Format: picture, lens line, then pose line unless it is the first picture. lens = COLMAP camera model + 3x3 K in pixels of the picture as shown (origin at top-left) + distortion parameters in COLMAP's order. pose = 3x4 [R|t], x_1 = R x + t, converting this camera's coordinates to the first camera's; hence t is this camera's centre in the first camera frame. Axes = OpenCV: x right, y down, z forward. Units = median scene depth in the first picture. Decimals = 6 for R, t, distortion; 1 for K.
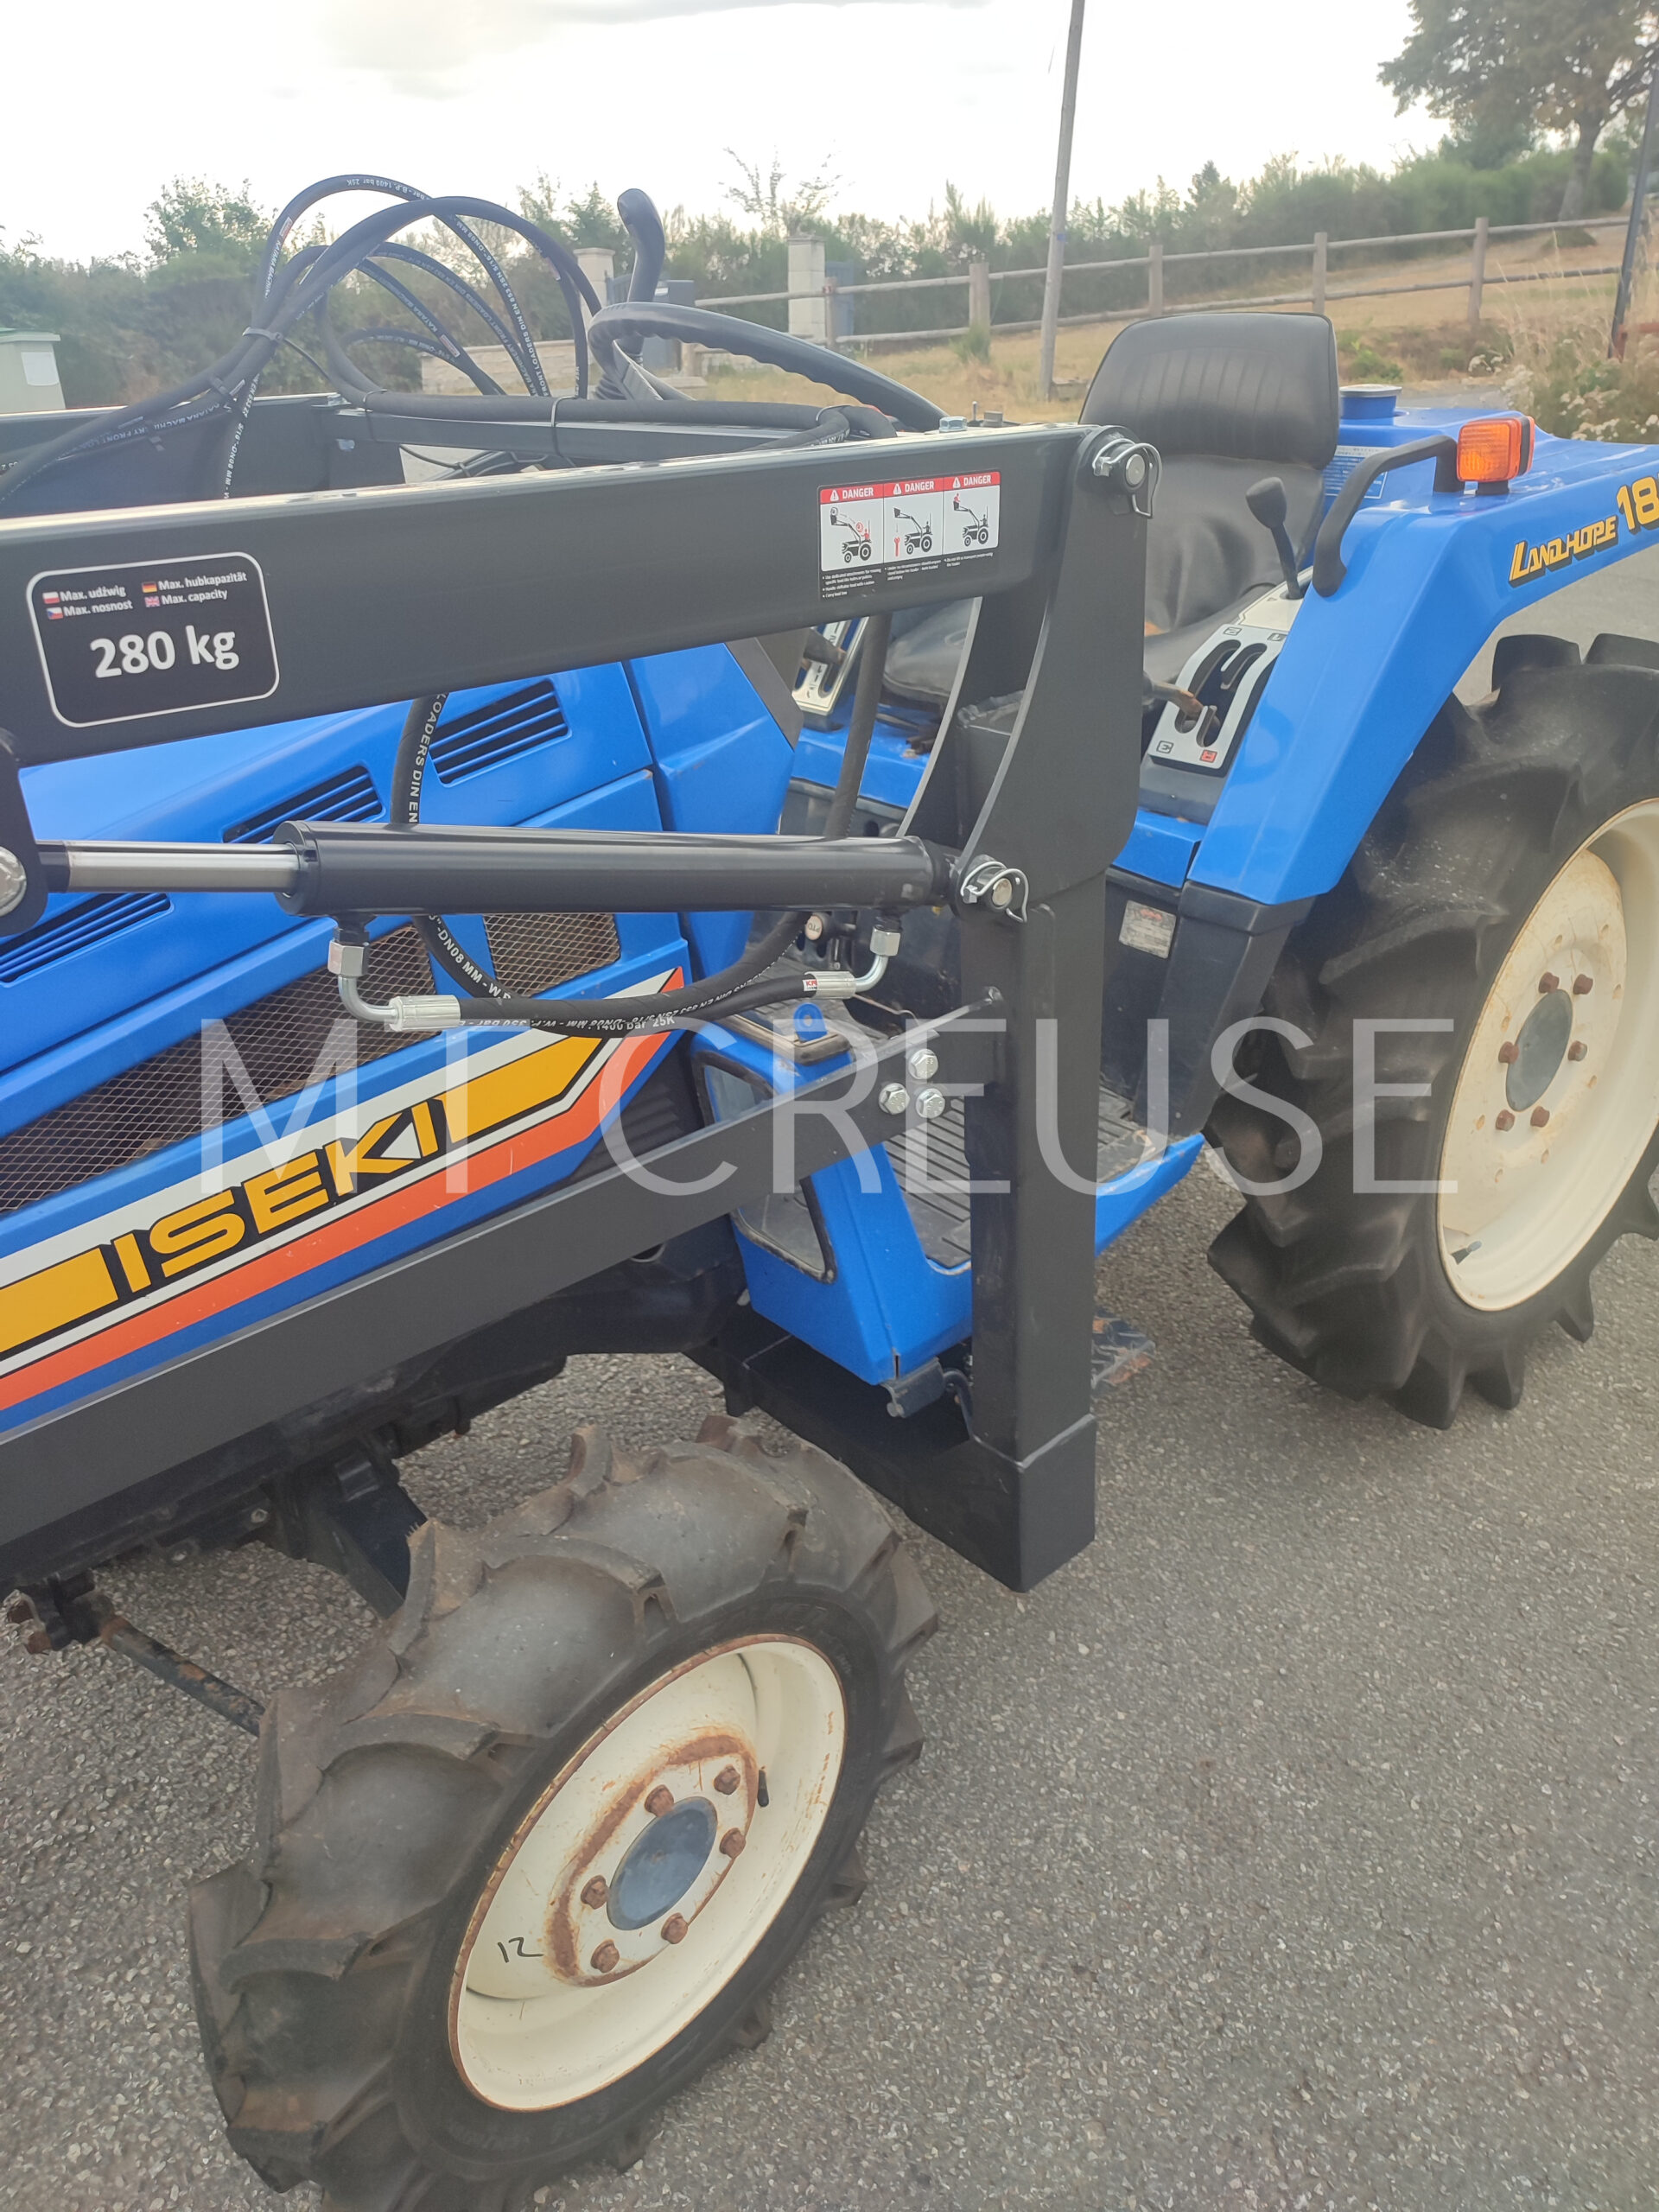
lens RADIAL K [[1636.5, 0, 829.5], [0, 1636.5, 1106.0], [0, 0, 1]] dist [0.072775, -0.072805]
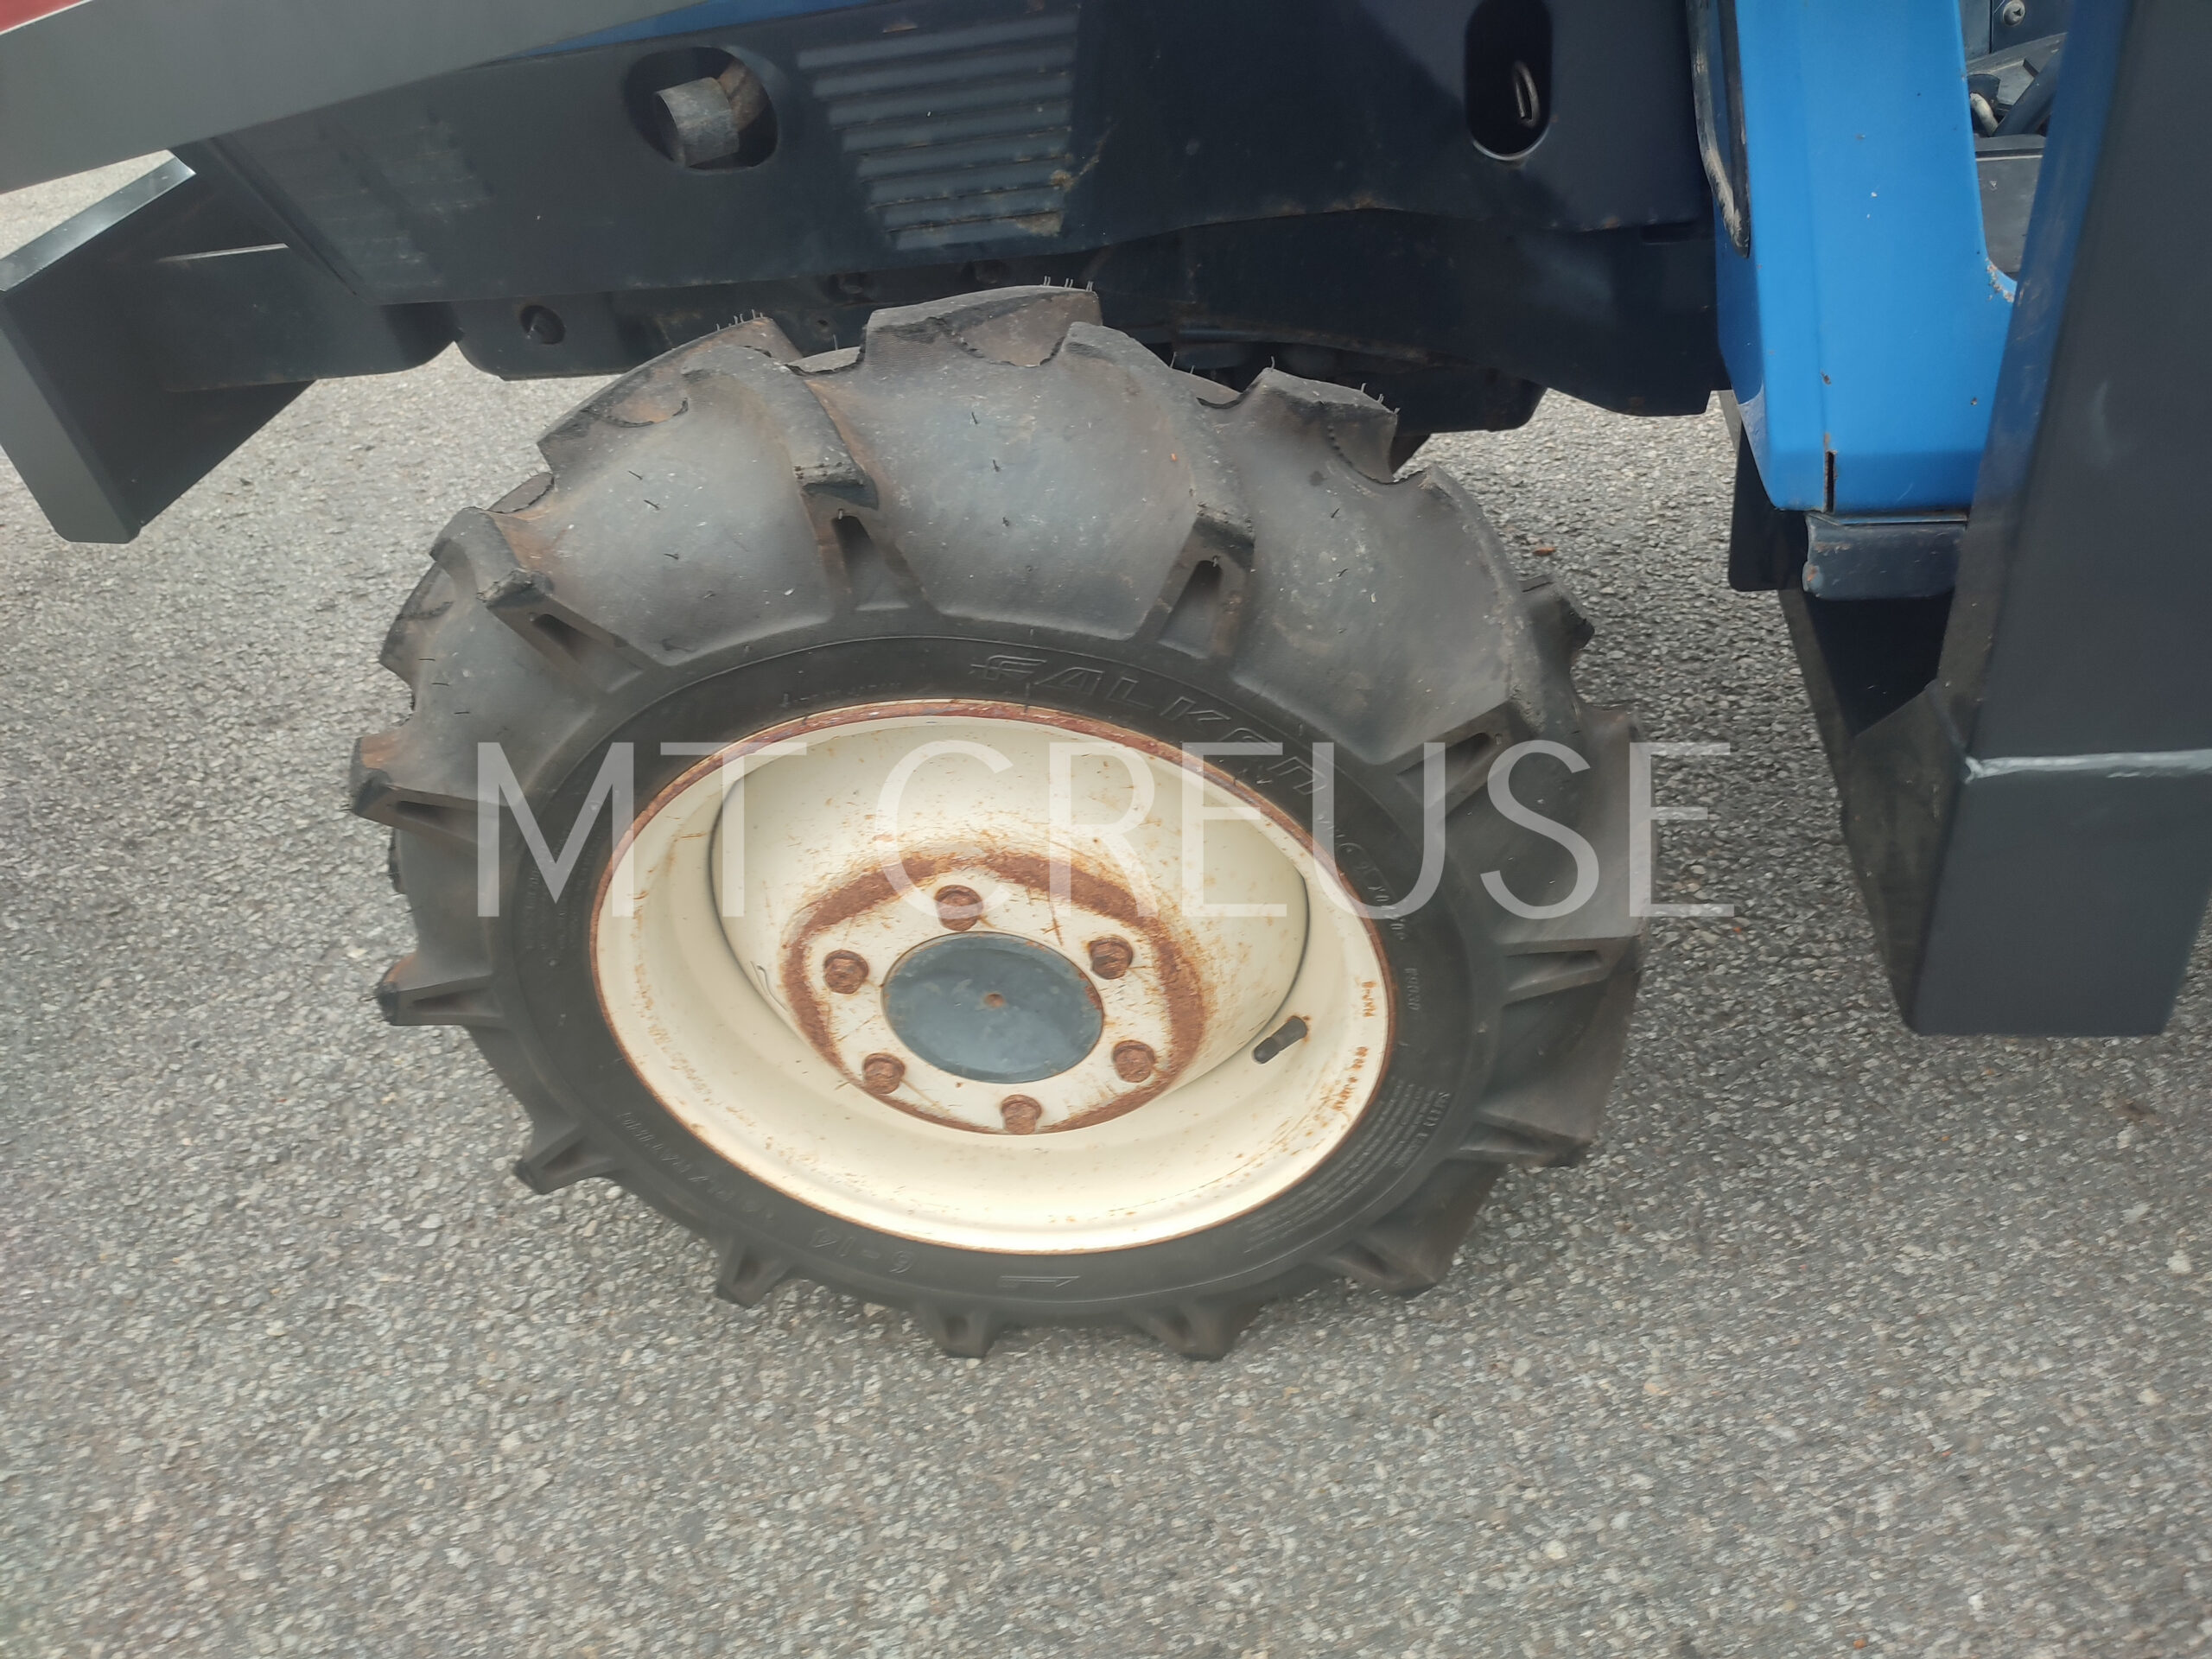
lens RADIAL K [[1636.5, 0, 1110.4], [0, 1636.5, 861.8], [0, 0, 1]] dist [0.072775, -0.072805]
pose [[0.638200, 0.456684, -0.619790, 0.261976], [-0.252603, 0.884705, 0.391777, 0.128744], [0.727250, -0.093471, 0.679979, 0.536113]]
